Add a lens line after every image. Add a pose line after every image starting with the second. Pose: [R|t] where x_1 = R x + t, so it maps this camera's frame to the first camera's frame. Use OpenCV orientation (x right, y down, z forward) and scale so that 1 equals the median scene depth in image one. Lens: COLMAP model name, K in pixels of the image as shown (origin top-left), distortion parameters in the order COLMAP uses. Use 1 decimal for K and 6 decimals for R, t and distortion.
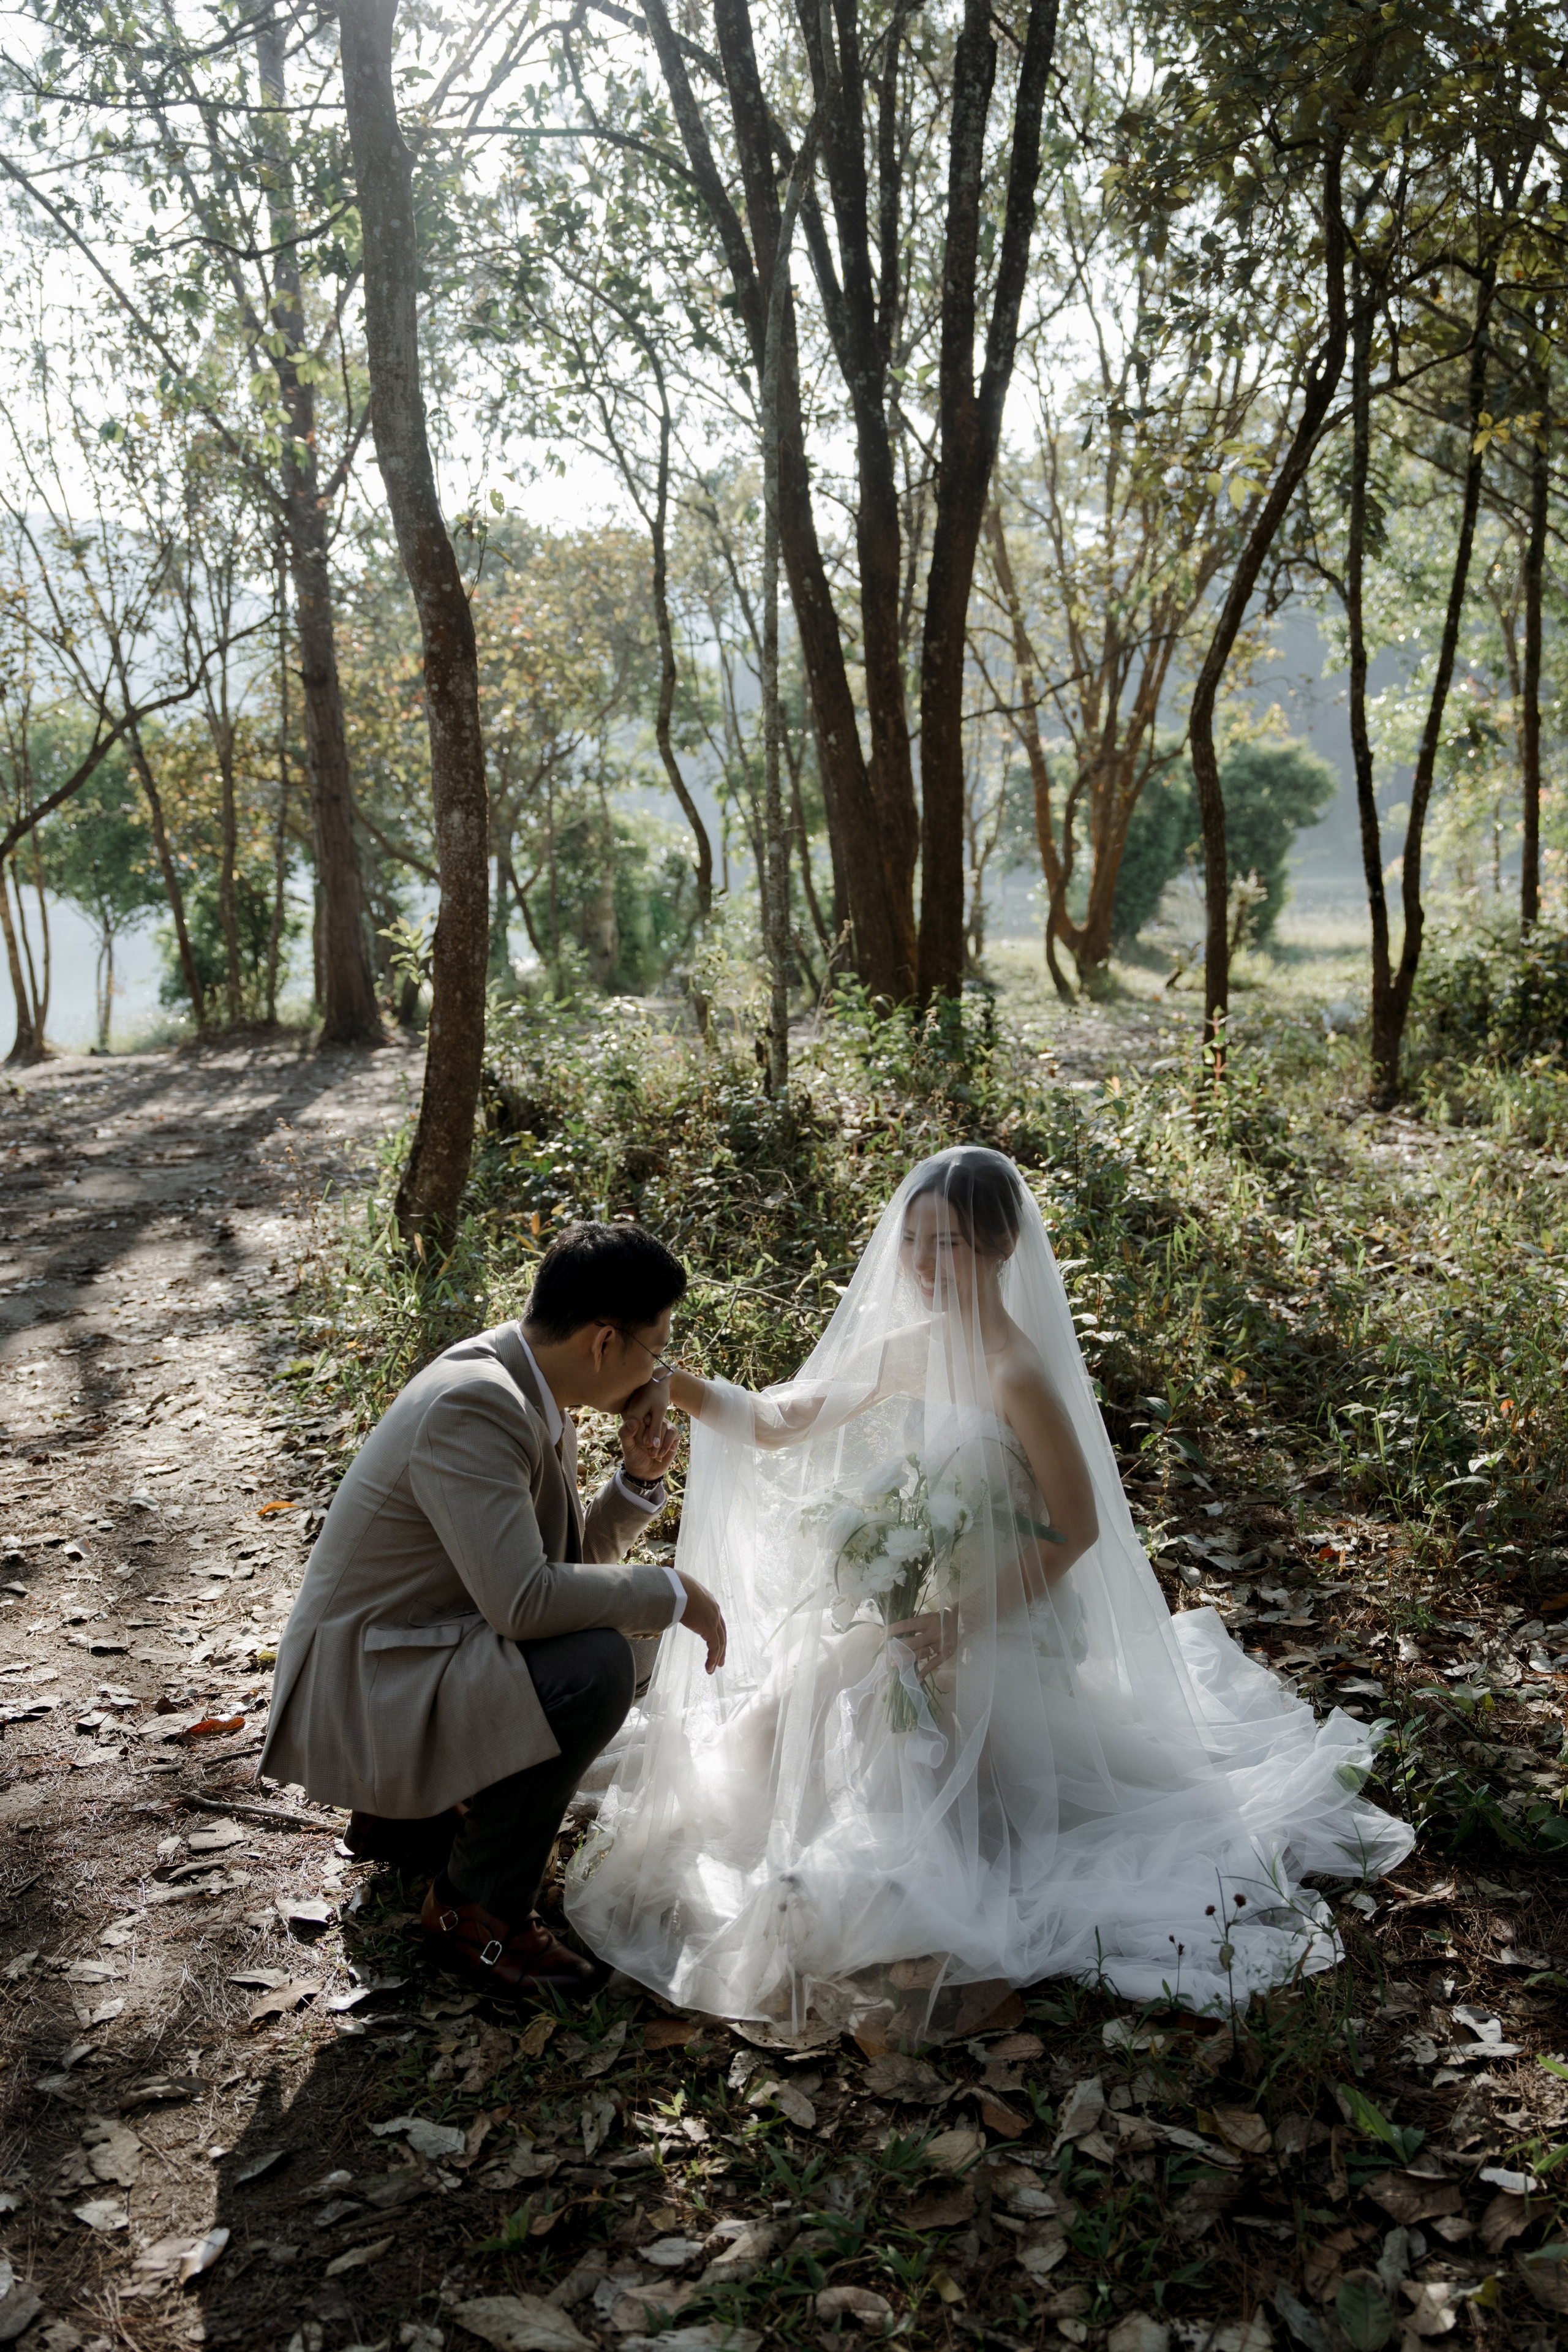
lens RADIAL K [[2270.1, 0, 784.0], [0, 2270.1, 1175.0], [0, 0, 1]] dist [-0.070974, 0.000000]
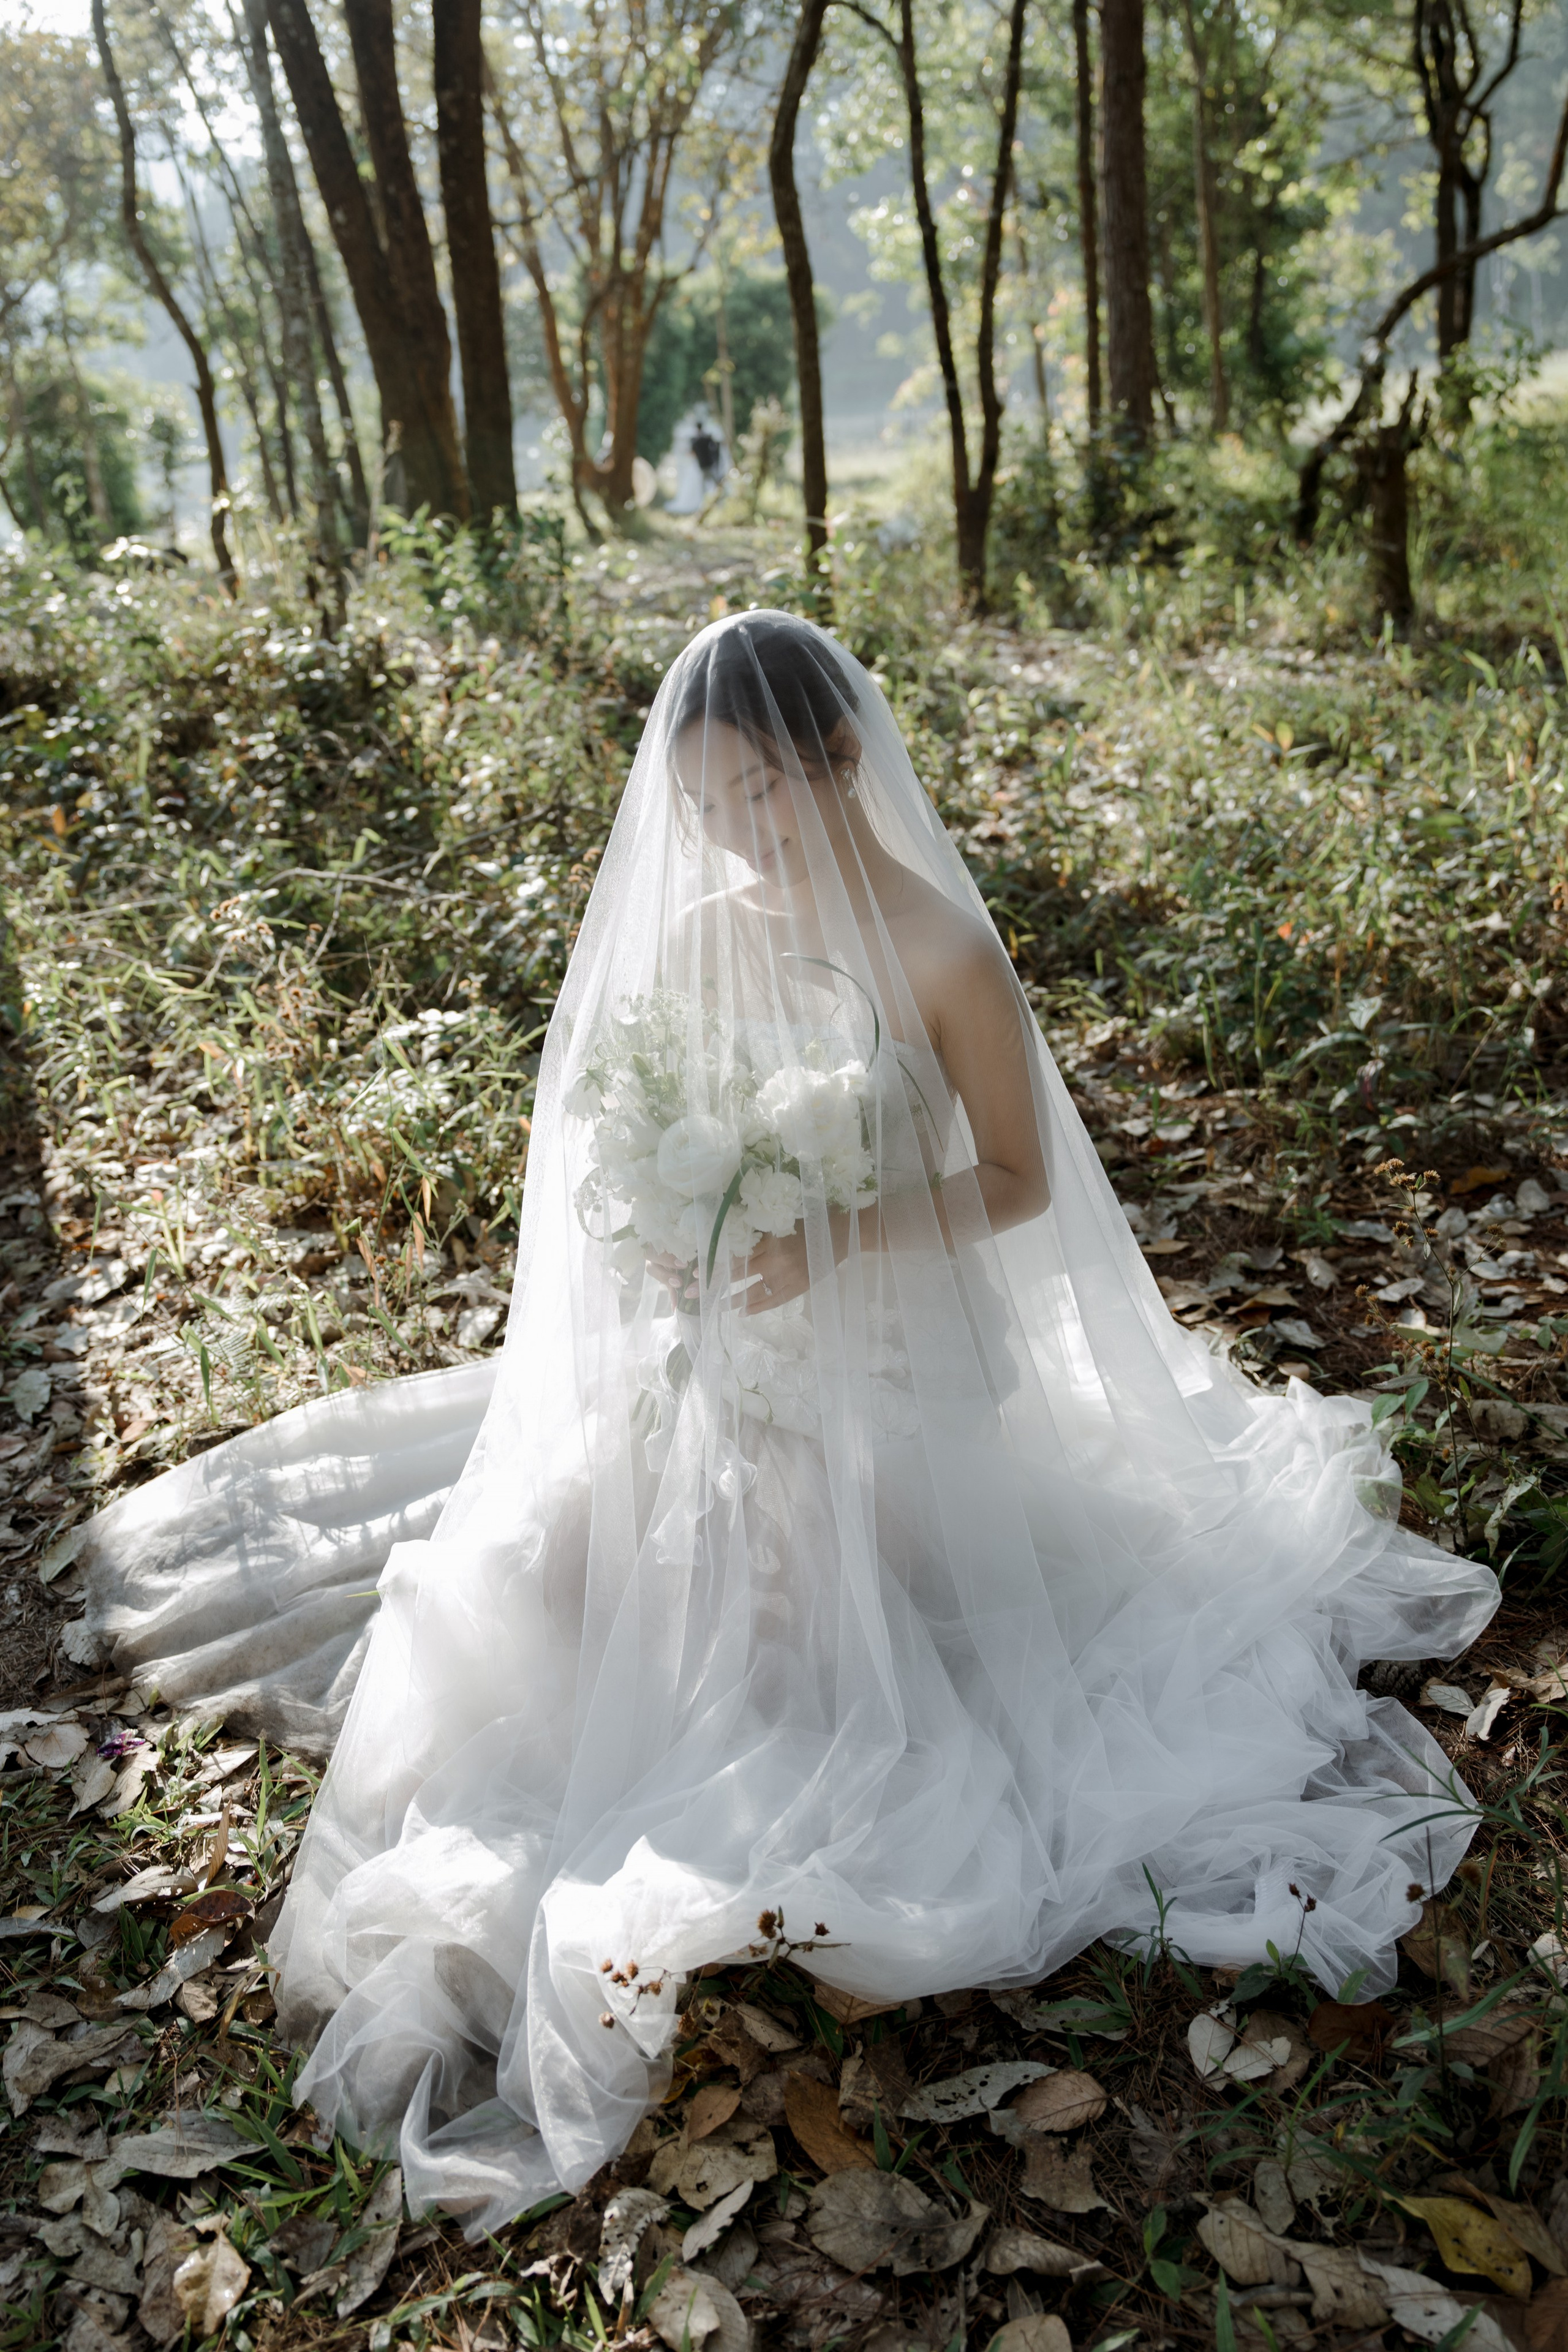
lens RADIAL K [[2212.0, 0, 815.9], [0, 2212.0, 1129.0], [0, 0, 1]] dist [0.034118, 0.000000]
pose [[0.973251, -0.117861, 0.197207, -0.014174], [0.081409, 0.979607, 0.183693, 0.005269], [-0.214836, -0.162725, 0.962998, 0.143017]]
